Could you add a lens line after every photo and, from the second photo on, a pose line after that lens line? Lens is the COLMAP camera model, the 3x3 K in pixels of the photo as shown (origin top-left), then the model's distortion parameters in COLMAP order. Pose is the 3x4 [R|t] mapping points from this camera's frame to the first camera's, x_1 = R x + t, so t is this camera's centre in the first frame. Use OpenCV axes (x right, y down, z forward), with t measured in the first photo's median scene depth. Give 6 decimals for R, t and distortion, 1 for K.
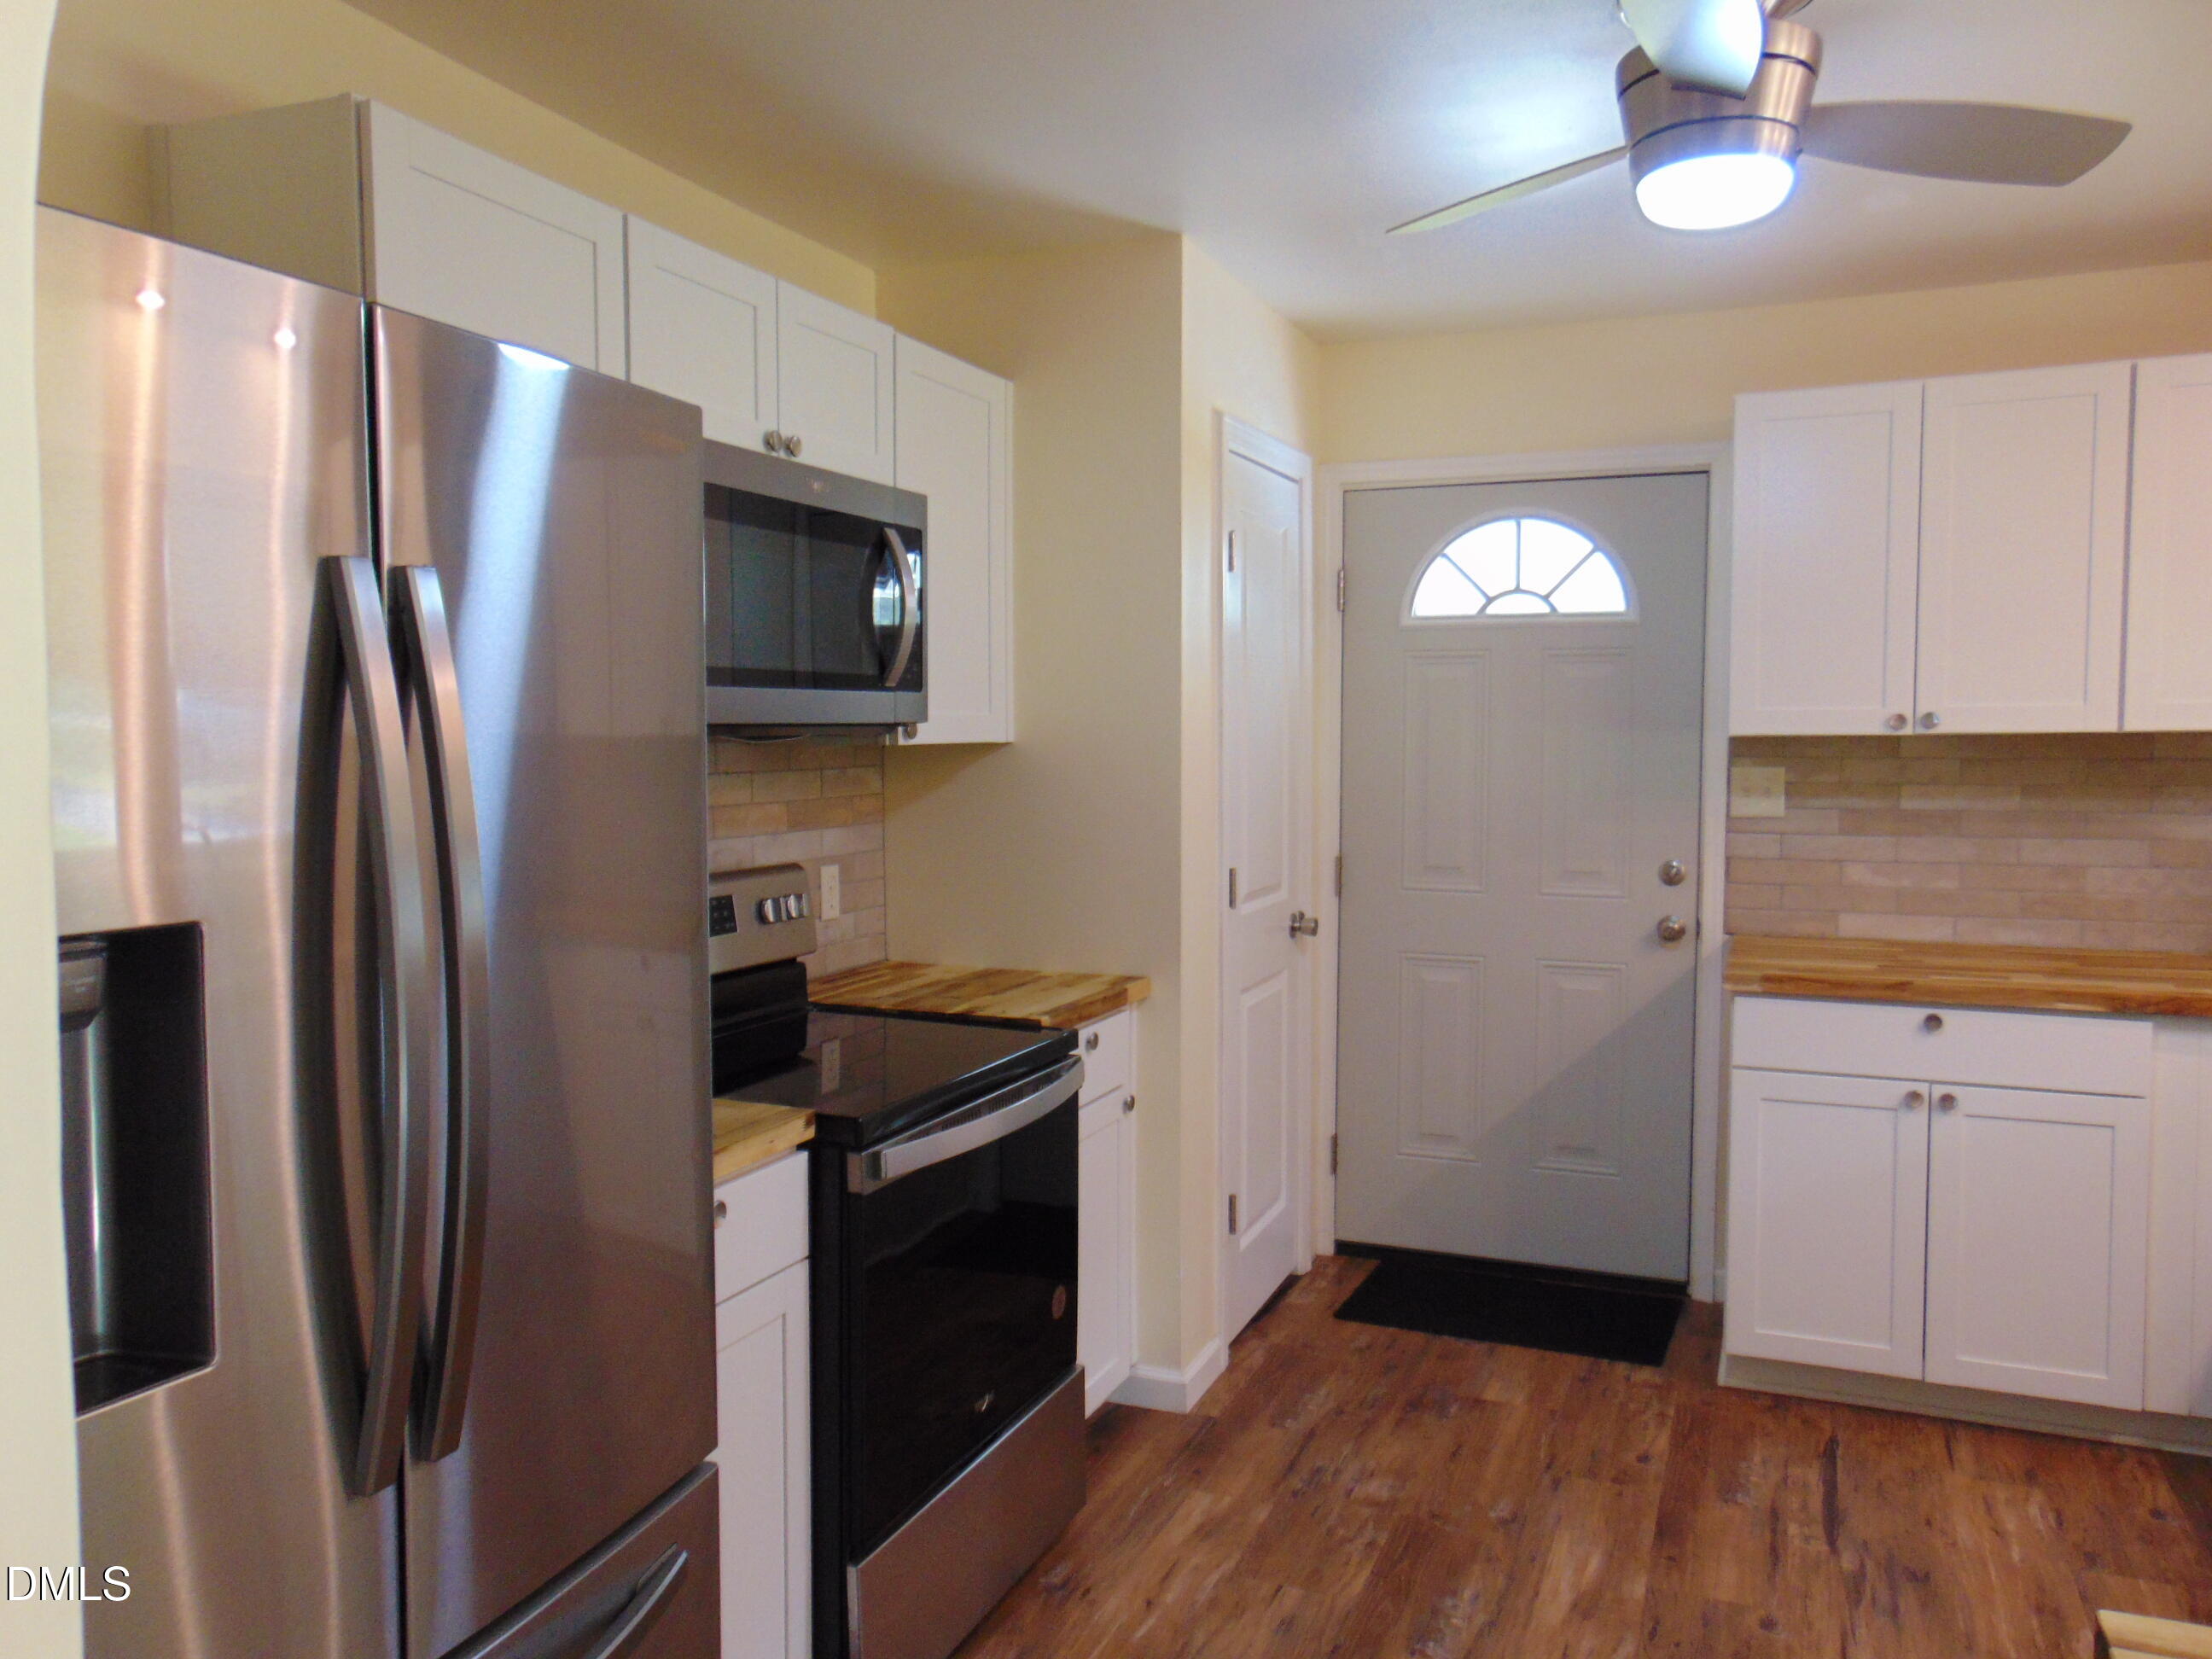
lens RADIAL K [[1664.2, 0, 1108.2], [0, 1664.2, 823.4], [0, 0, 1]] dist [-0.003511, -0.001842]
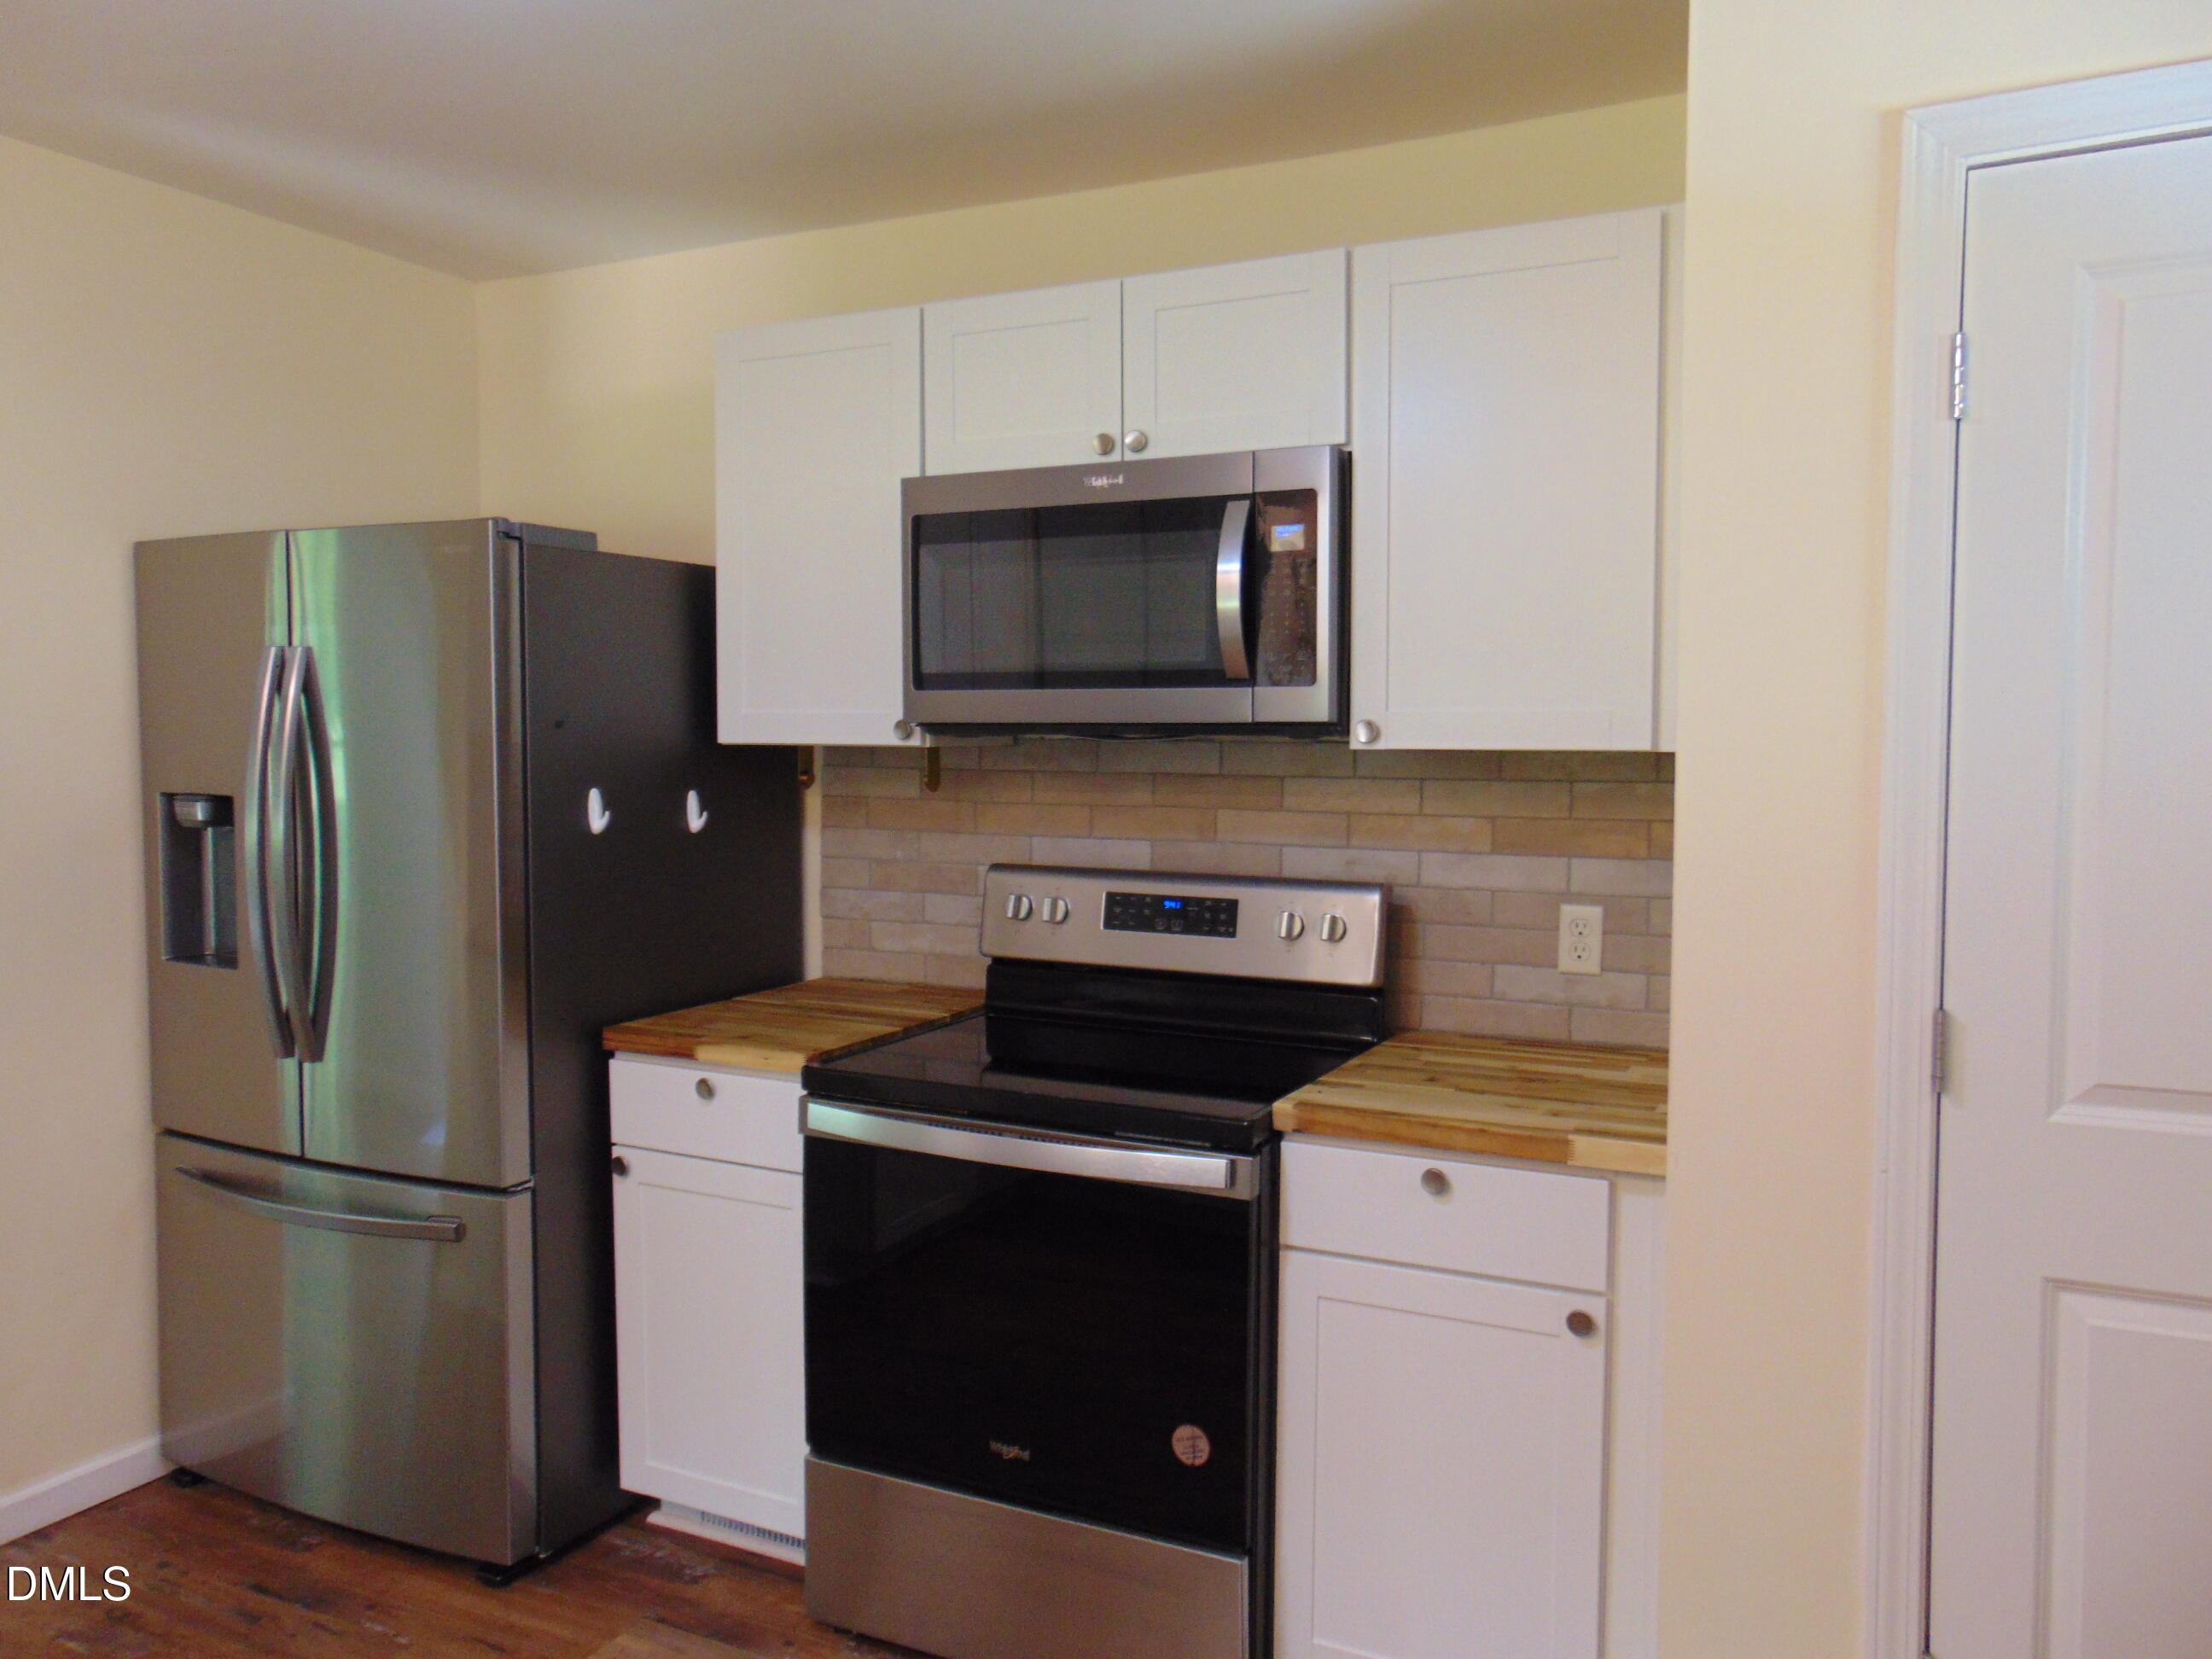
lens RADIAL K [[1664.2, 0, 1107.2], [0, 1664.2, 835.3], [0, 0, 1]] dist [-0.003511, -0.001842]
pose [[-0.076602, 0.061486, -0.995164, 0.675525], [-0.062269, 0.995853, 0.066322, -0.048952], [0.995115, 0.067049, -0.072456, 0.897375]]
